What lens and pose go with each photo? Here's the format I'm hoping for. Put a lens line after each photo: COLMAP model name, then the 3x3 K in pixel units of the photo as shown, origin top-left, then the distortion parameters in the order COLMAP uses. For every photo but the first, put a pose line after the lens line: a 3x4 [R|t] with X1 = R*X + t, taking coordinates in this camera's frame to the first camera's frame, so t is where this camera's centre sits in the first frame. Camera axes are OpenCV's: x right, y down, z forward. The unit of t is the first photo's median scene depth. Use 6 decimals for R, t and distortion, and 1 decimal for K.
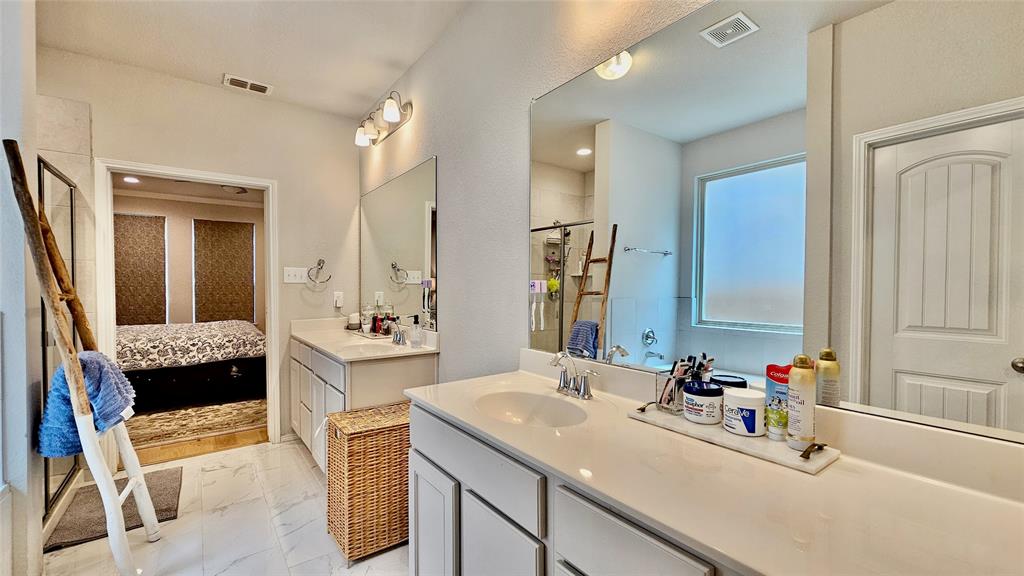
lens RADIAL K [[419.1, 0, 511.7], [0, 419.1, 291.6], [0, 0, 1]] dist [-0.001391, -0.000697]
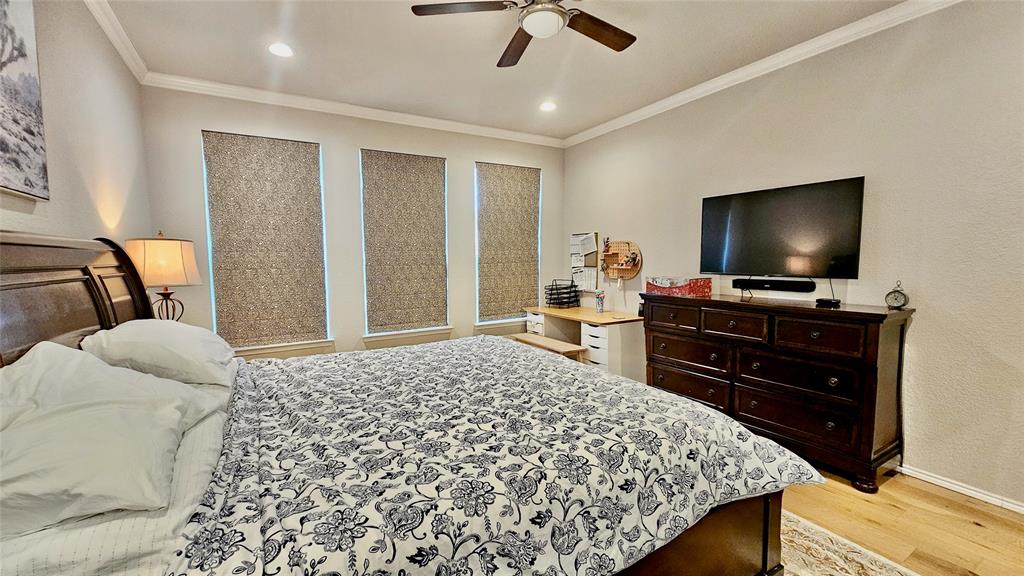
lens RADIAL K [[419.1, 0, 511.5], [0, 419.1, 288.4], [0, 0, 1]] dist [-0.001391, -0.000697]
pose [[0.994152, -0.011384, -0.107391, -0.519901], [0.017943, 0.998018, 0.060309, -0.014528], [0.106492, -0.061884, 0.992386, 0.467481]]
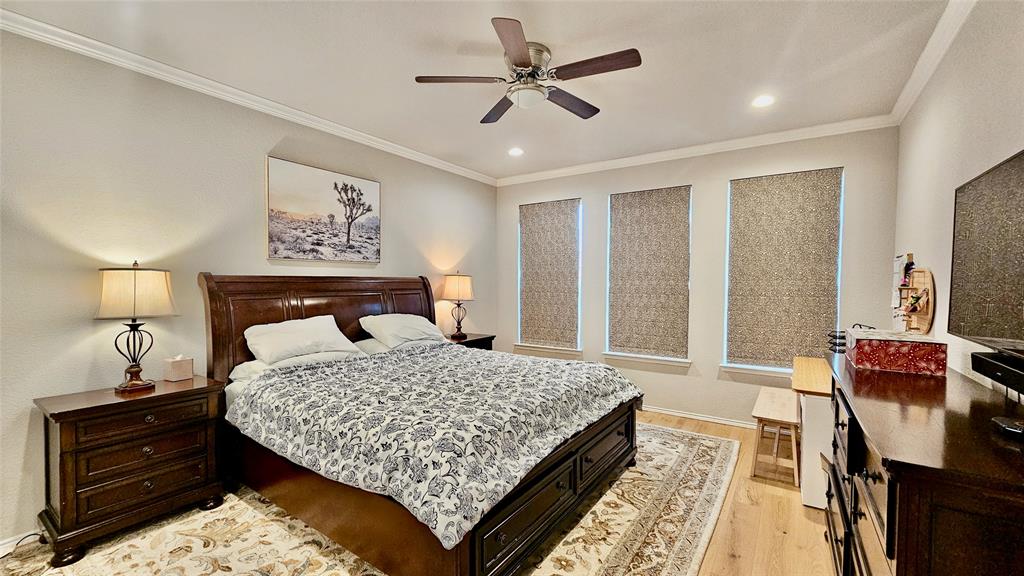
lens RADIAL K [[419.1, 0, 510.9], [0, 419.1, 287.1], [0, 0, 1]] dist [-0.001391, -0.000697]
pose [[0.324210, 0.008353, -0.945948, -0.172604], [-0.013197, 0.999904, 0.004306, -0.025152], [0.945893, 0.011087, 0.324289, 0.662469]]
